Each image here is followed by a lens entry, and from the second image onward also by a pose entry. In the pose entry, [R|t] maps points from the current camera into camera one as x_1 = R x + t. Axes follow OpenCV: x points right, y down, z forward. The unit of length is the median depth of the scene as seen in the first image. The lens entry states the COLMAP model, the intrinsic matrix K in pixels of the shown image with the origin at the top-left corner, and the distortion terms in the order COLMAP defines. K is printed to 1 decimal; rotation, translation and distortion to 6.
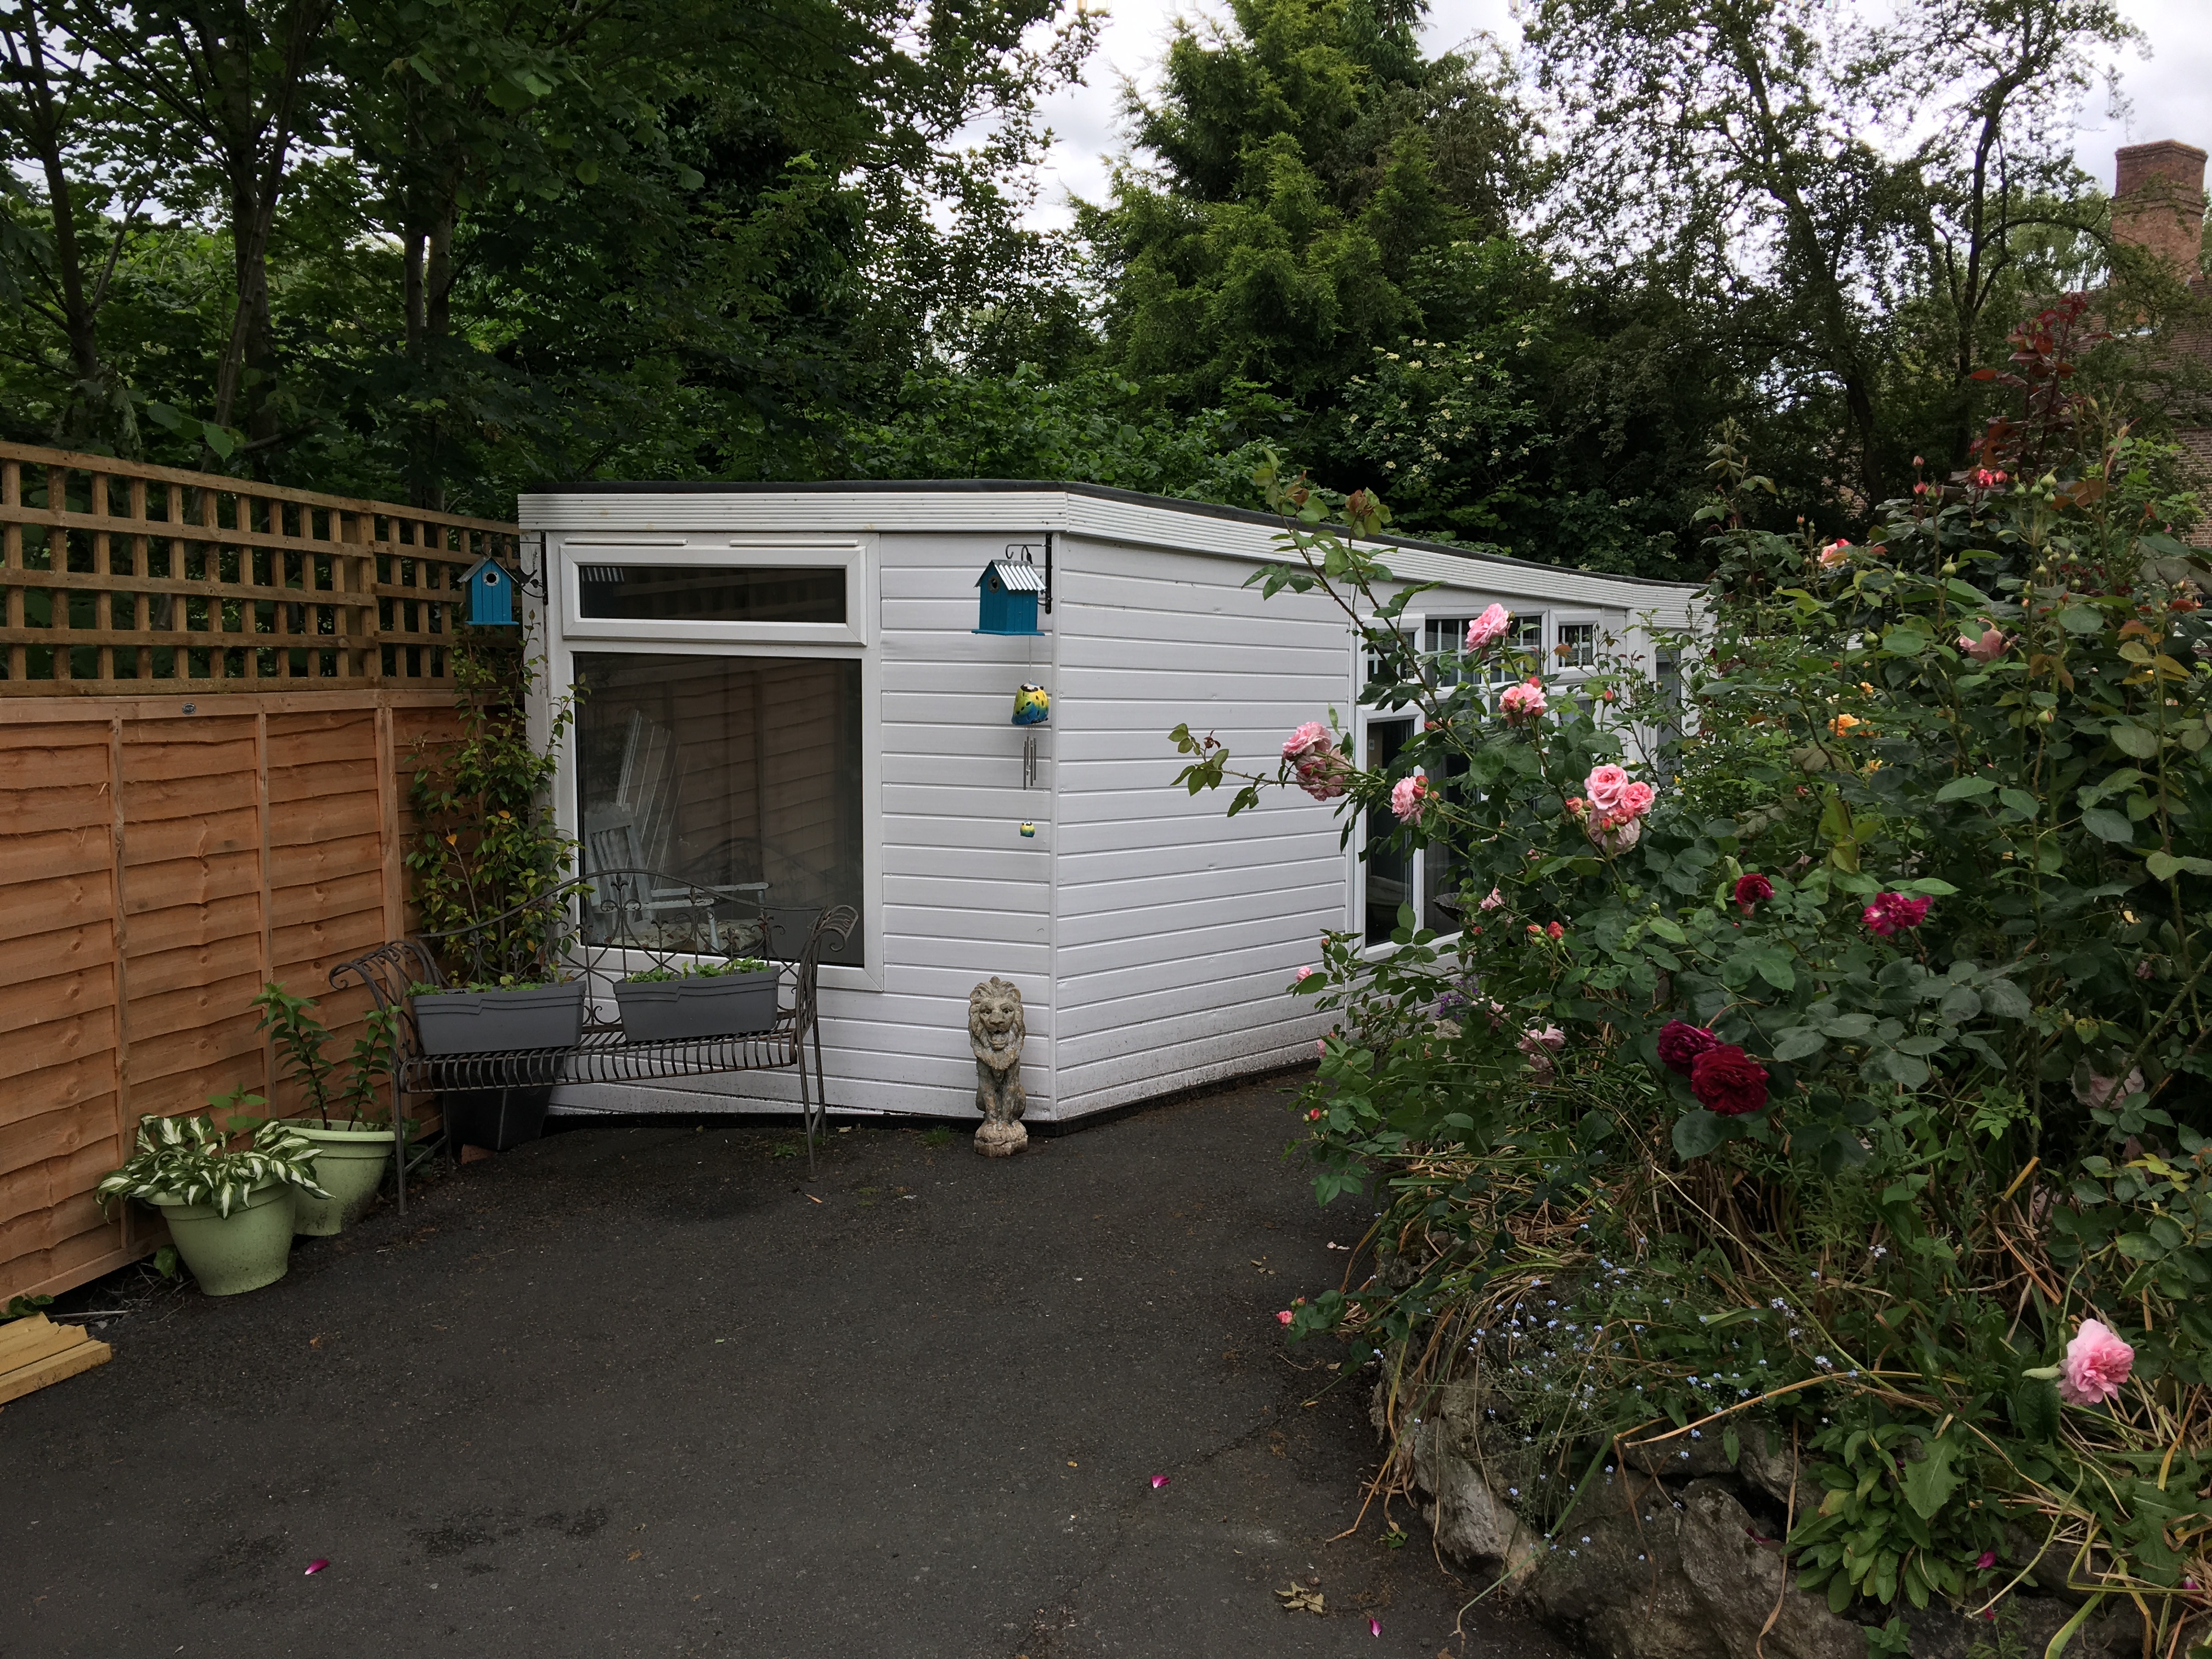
lens RADIAL K [[1861.2, 0, 1104.5], [0, 1861.2, 803.7], [0, 0, 1]] dist [0.089388, -0.154476]
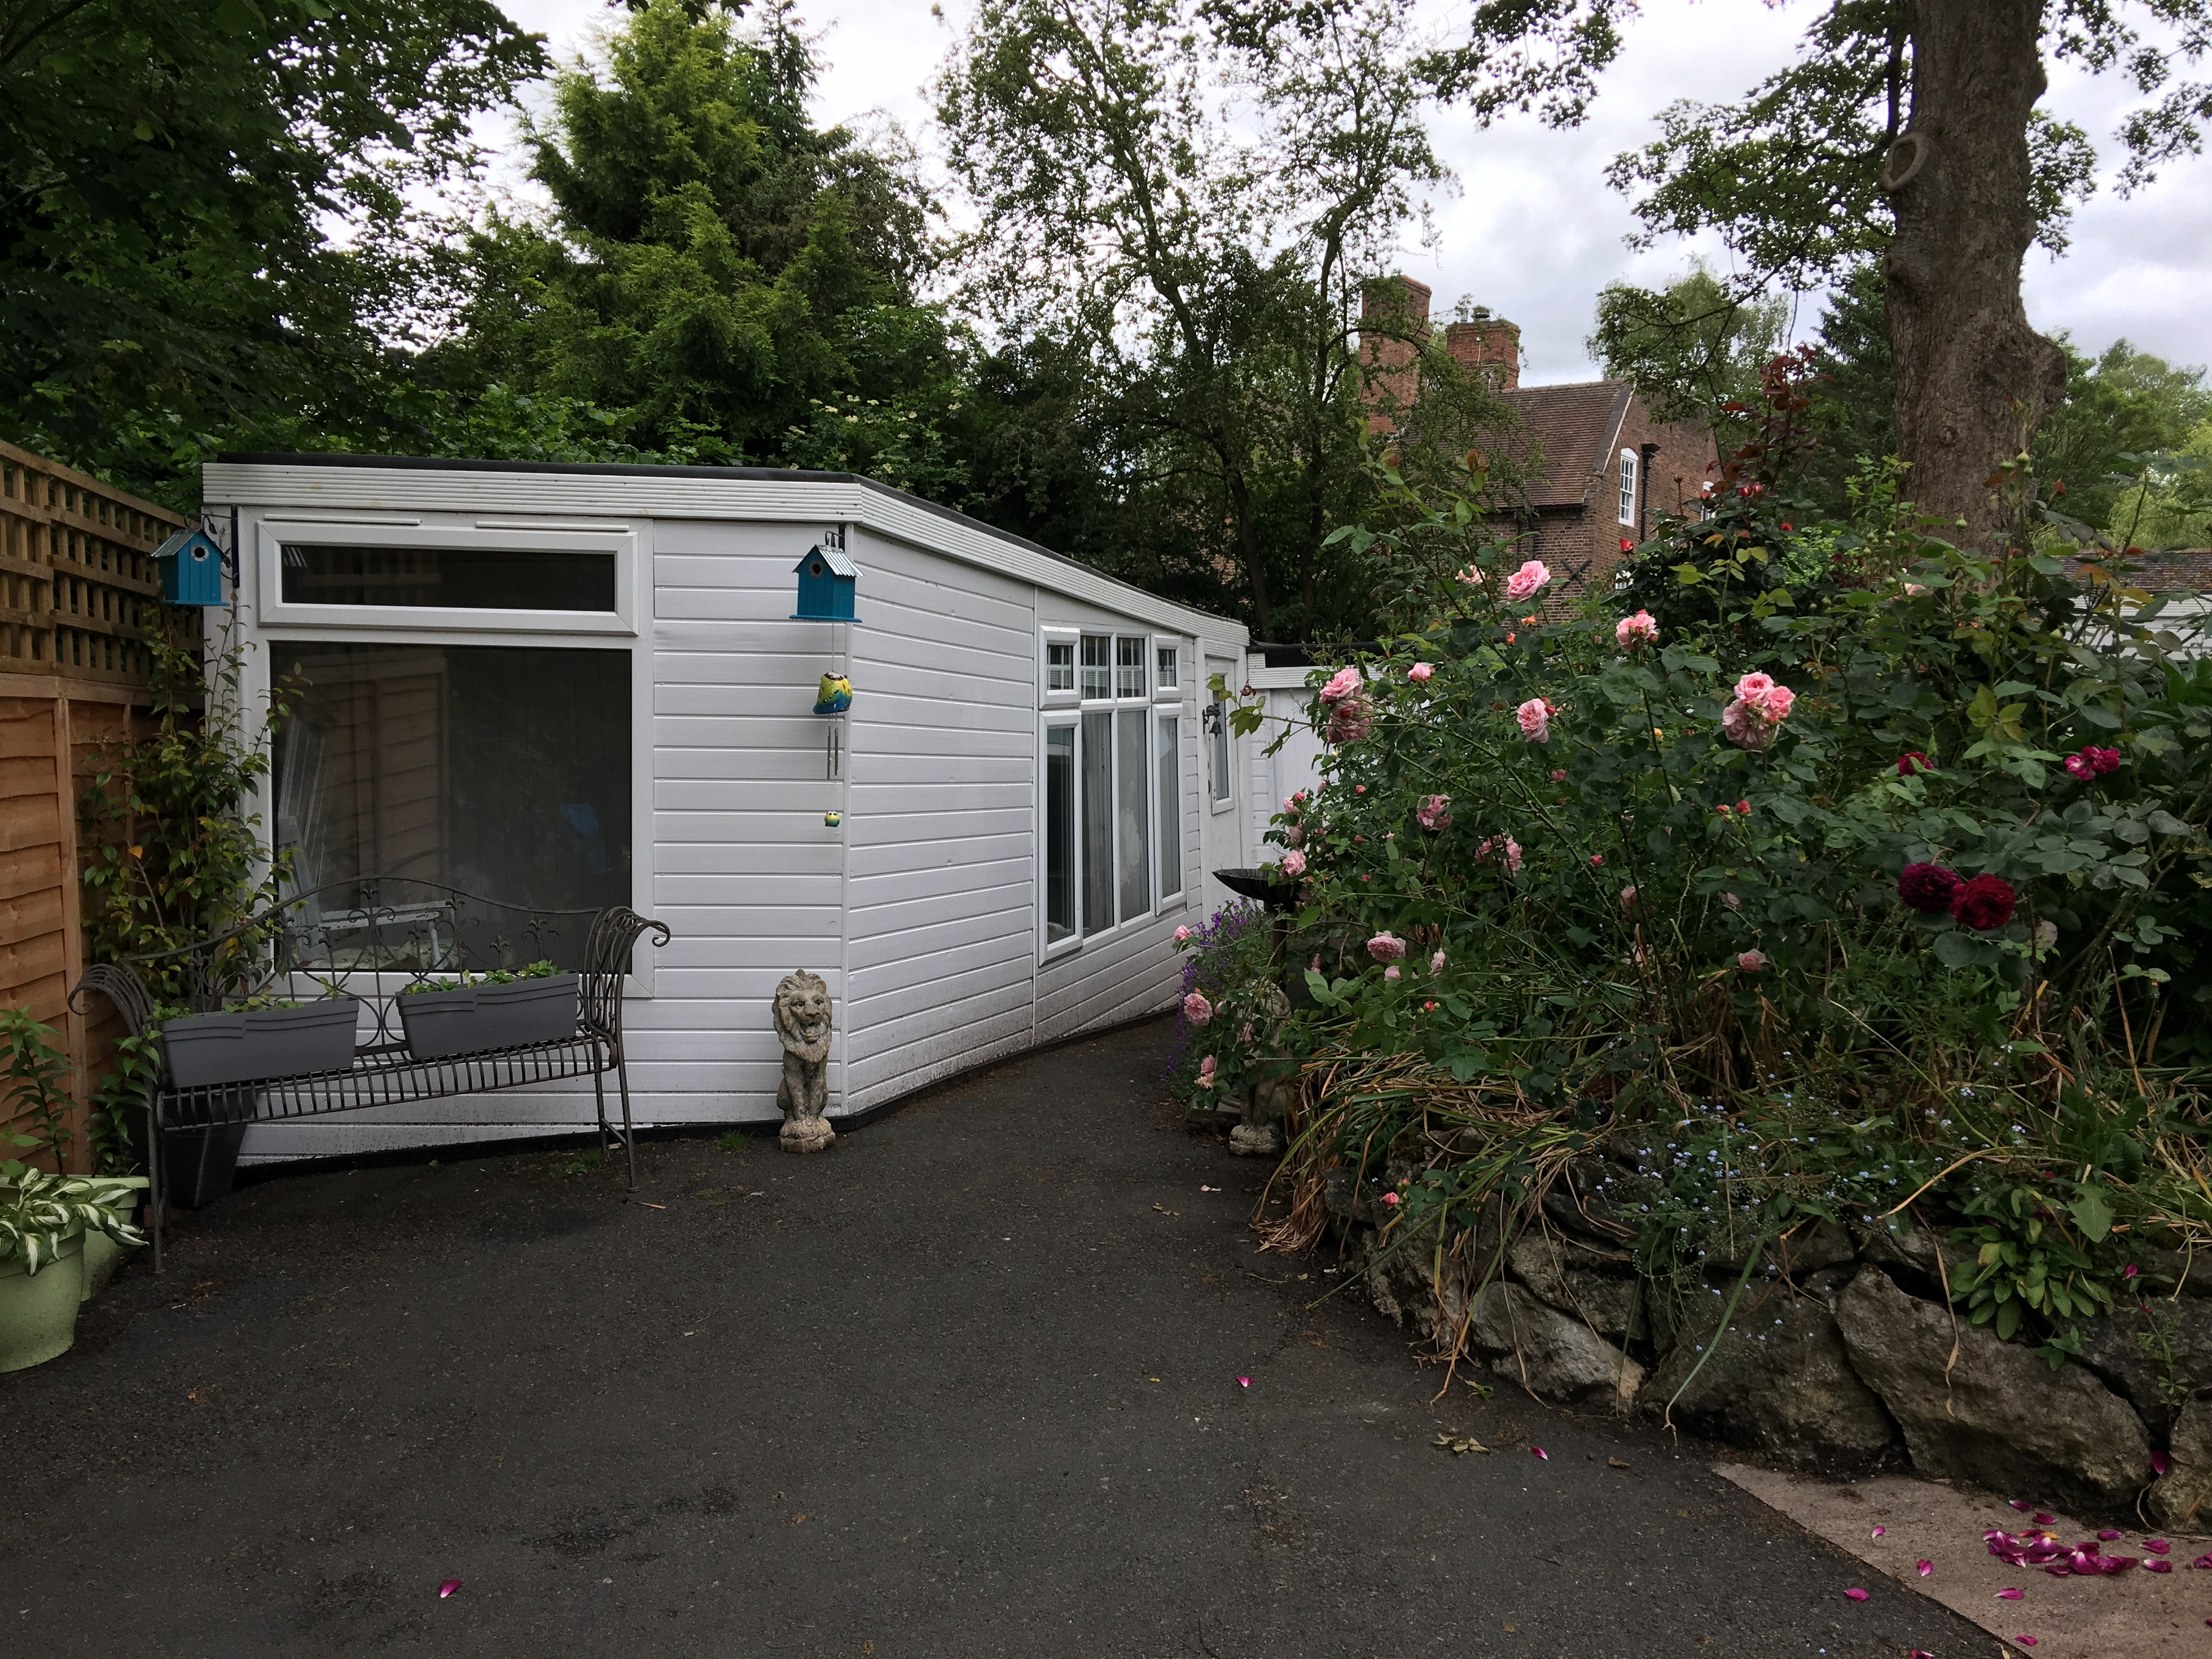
lens RADIAL K [[1861.2, 0, 1104.5], [0, 1861.2, 803.7], [0, 0, 1]] dist [0.089388, -0.154476]
pose [[0.927237, -0.016317, 0.374120, -0.253088], [0.030898, 0.998977, -0.033011, 0.038997], [-0.373199, 0.042169, 0.926792, 0.019484]]
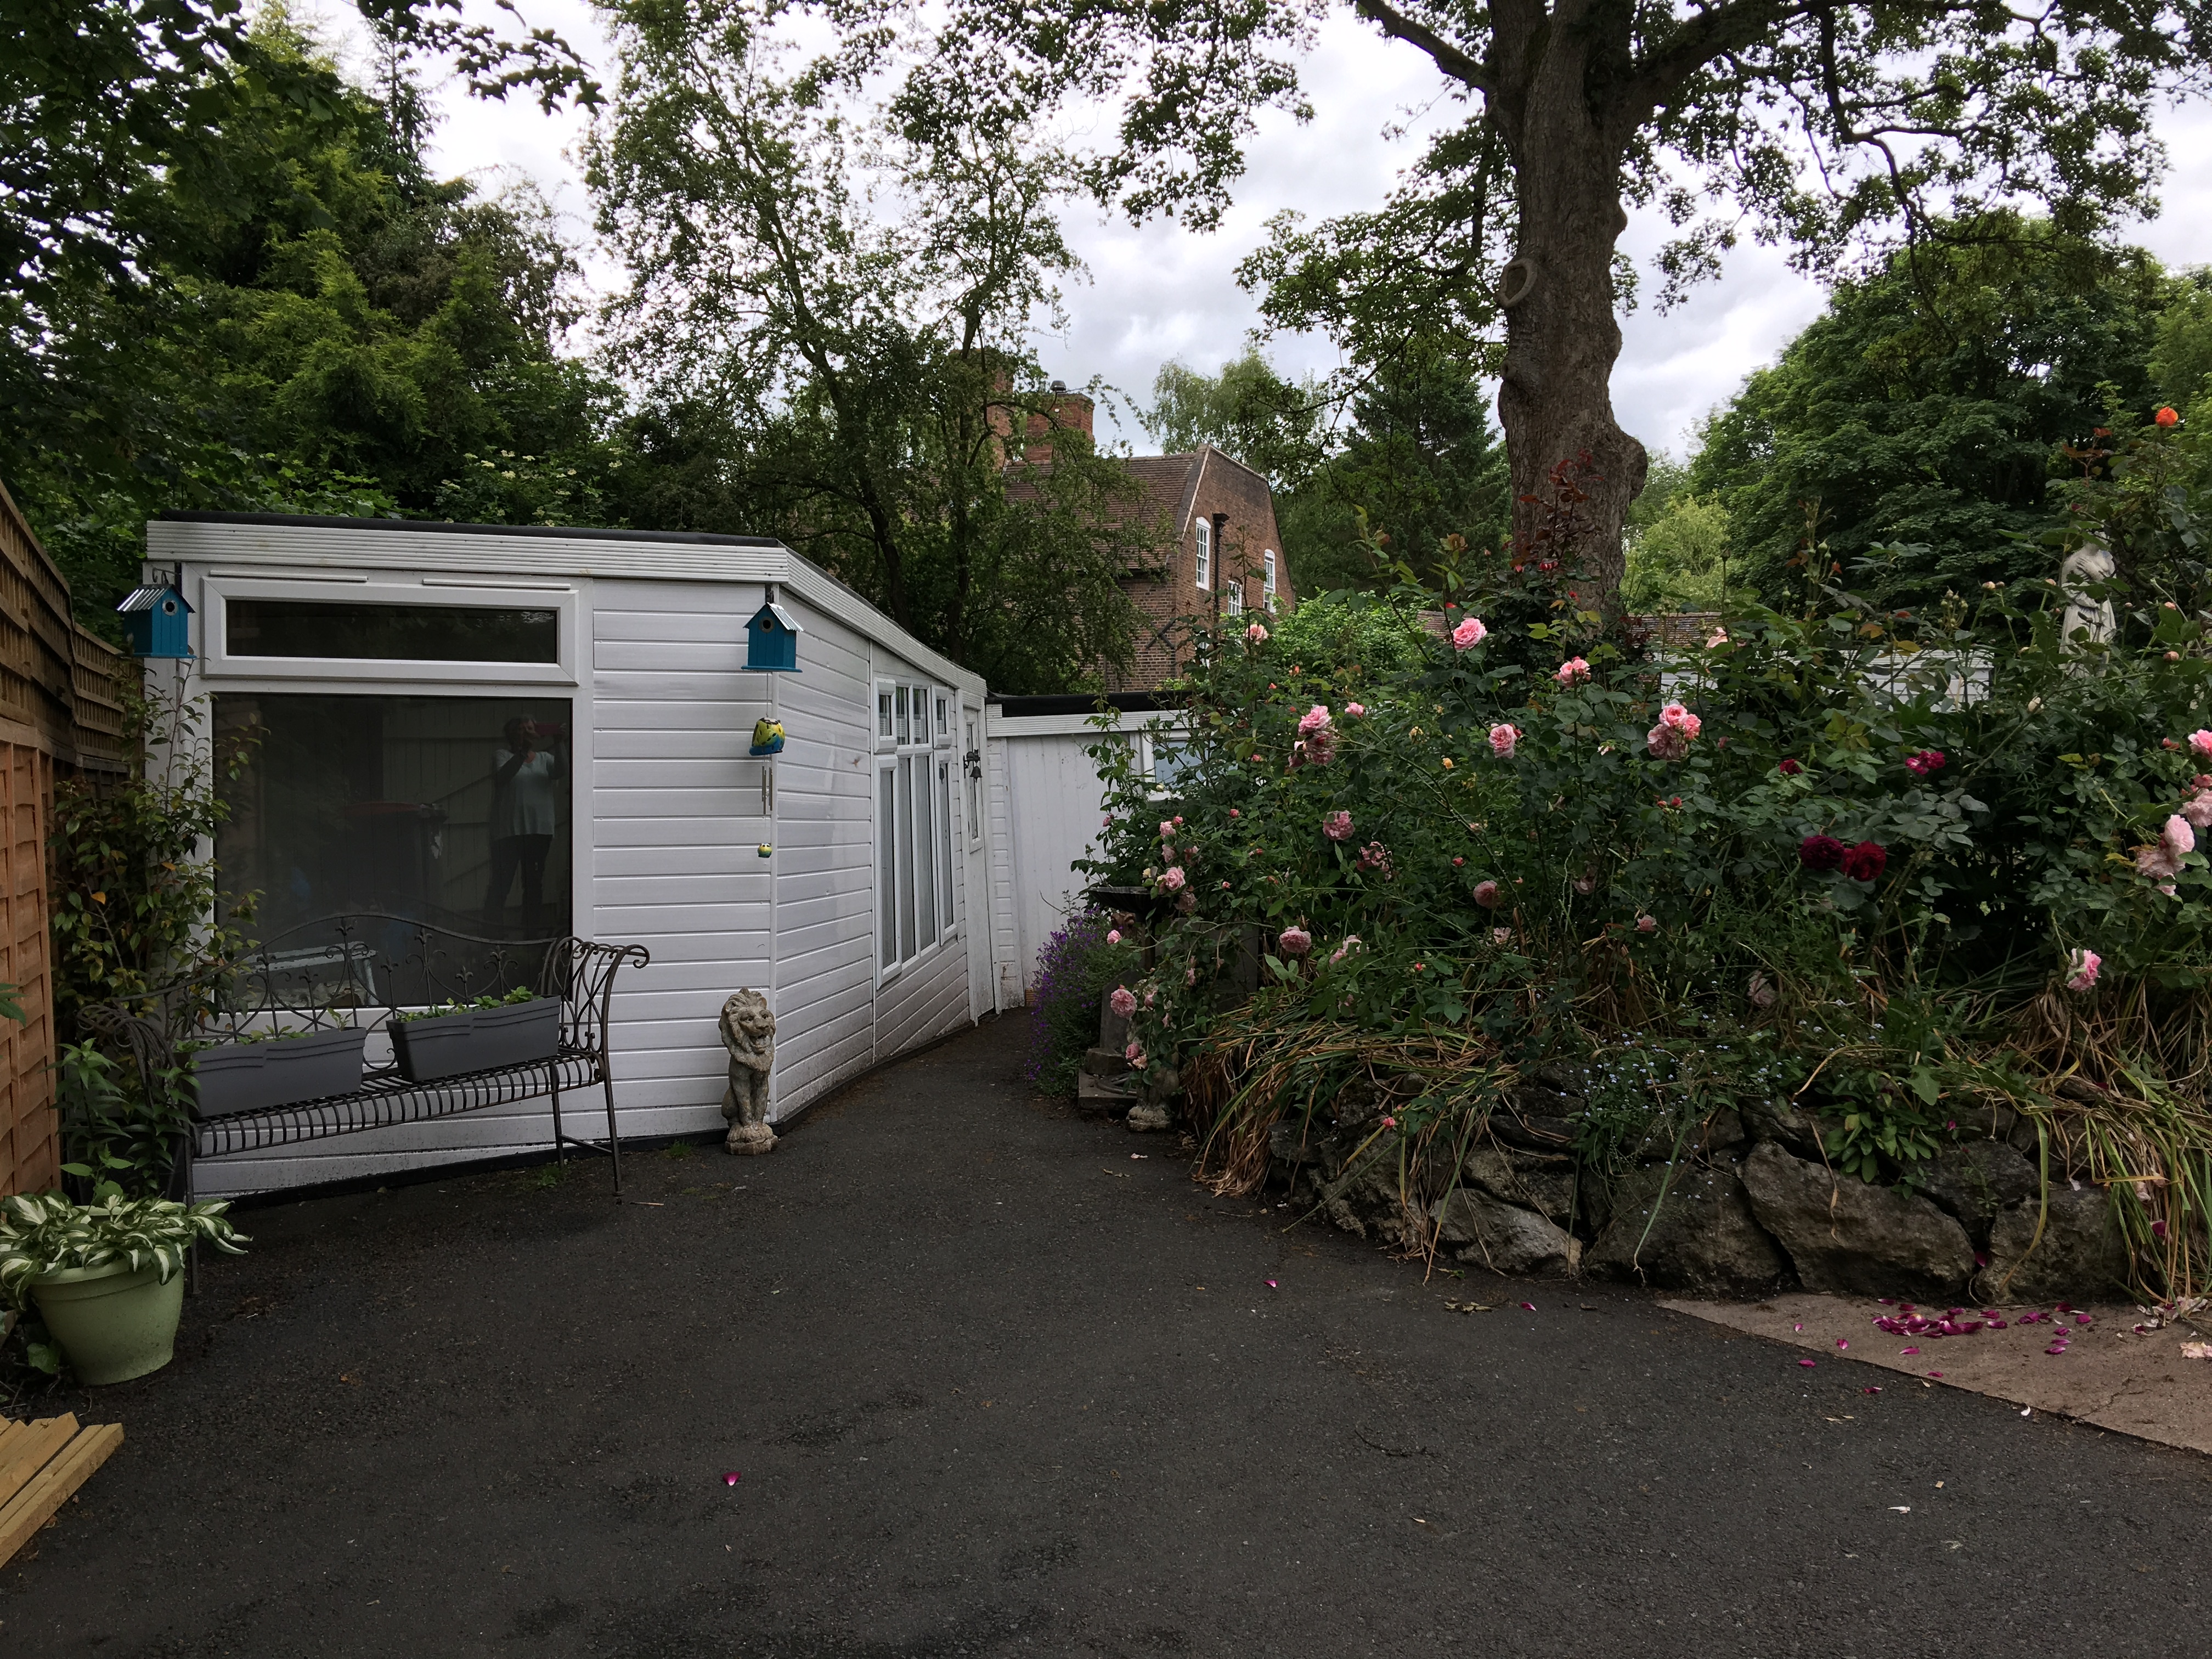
lens RADIAL K [[1861.2, 0, 1104.5], [0, 1861.2, 803.7], [0, 0, 1]] dist [0.089388, -0.154476]
pose [[0.810169, -0.021657, 0.585797, -0.476399], [0.064462, 0.996548, -0.052310, 0.051508], [-0.582642, 0.080141, 0.808768, -0.007091]]
